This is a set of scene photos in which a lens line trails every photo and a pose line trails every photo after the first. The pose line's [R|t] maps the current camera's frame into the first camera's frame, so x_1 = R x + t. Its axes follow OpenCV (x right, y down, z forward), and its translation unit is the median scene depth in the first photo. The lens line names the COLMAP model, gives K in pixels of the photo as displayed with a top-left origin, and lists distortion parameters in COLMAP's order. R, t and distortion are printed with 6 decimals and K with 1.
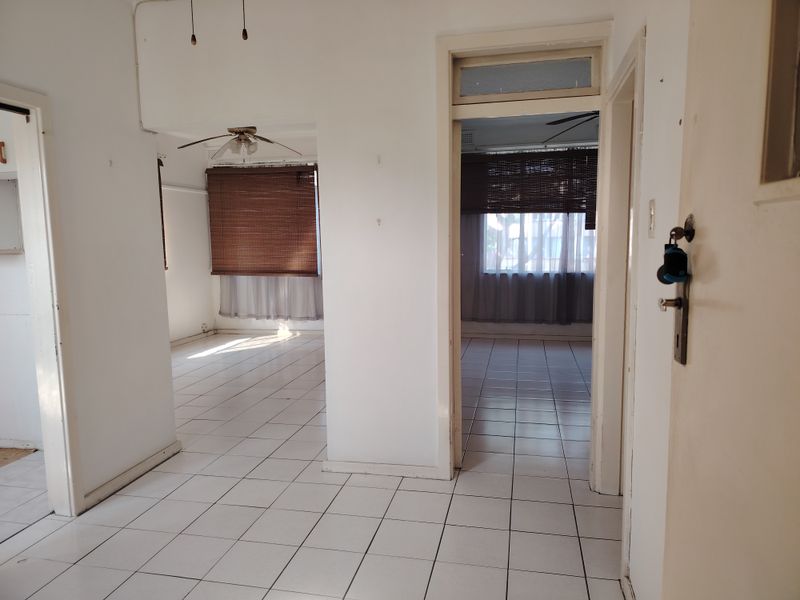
lens RADIAL K [[560.1, 0, 406.7], [0, 560.1, 303.5], [0, 0, 1]] dist [0.089839, -0.095640]
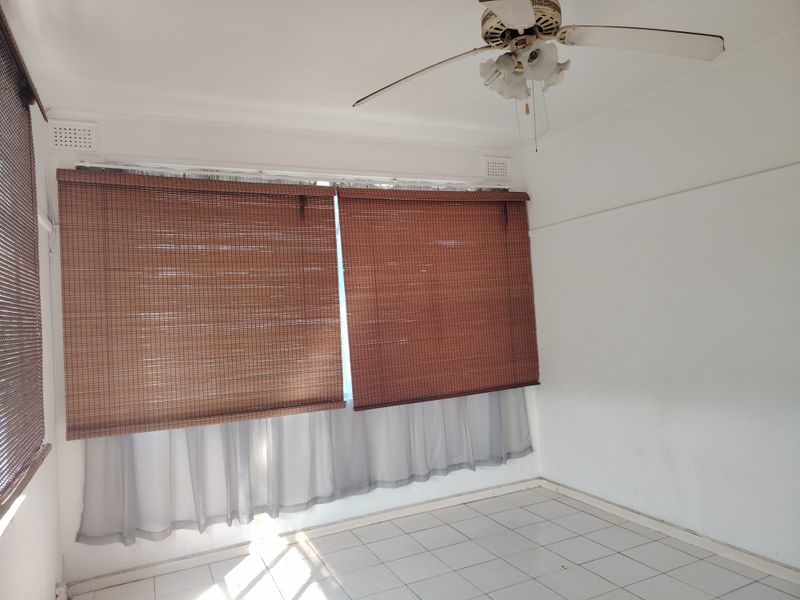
lens RADIAL K [[560.1, 0, 406.7], [0, 560.1, 303.5], [0, 0, 1]] dist [0.089839, -0.095640]
pose [[0.792483, -0.017488, 0.609643, -0.404369], [0.109048, 0.987544, -0.113426, -0.074239], [-0.600066, 0.156368, 0.784519, 0.559247]]
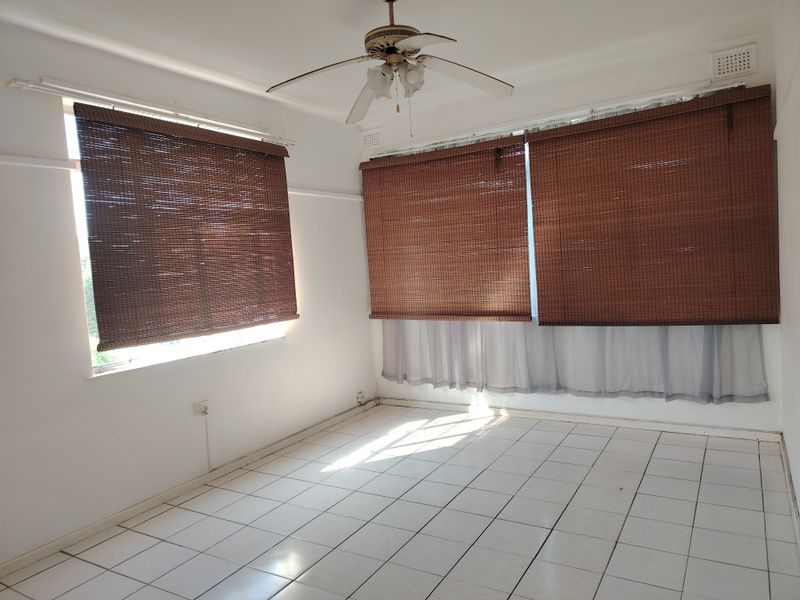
lens RADIAL K [[558.2, 0, 395.2], [0, 558.2, 306.3], [0, 0, 1]] dist [0.081111, -0.097578]
pose [[0.941448, -0.020165, -0.336556, -0.092936], [0.014943, 0.999725, -0.018098, -0.054020], [0.336828, 0.012010, 0.941490, 0.386907]]
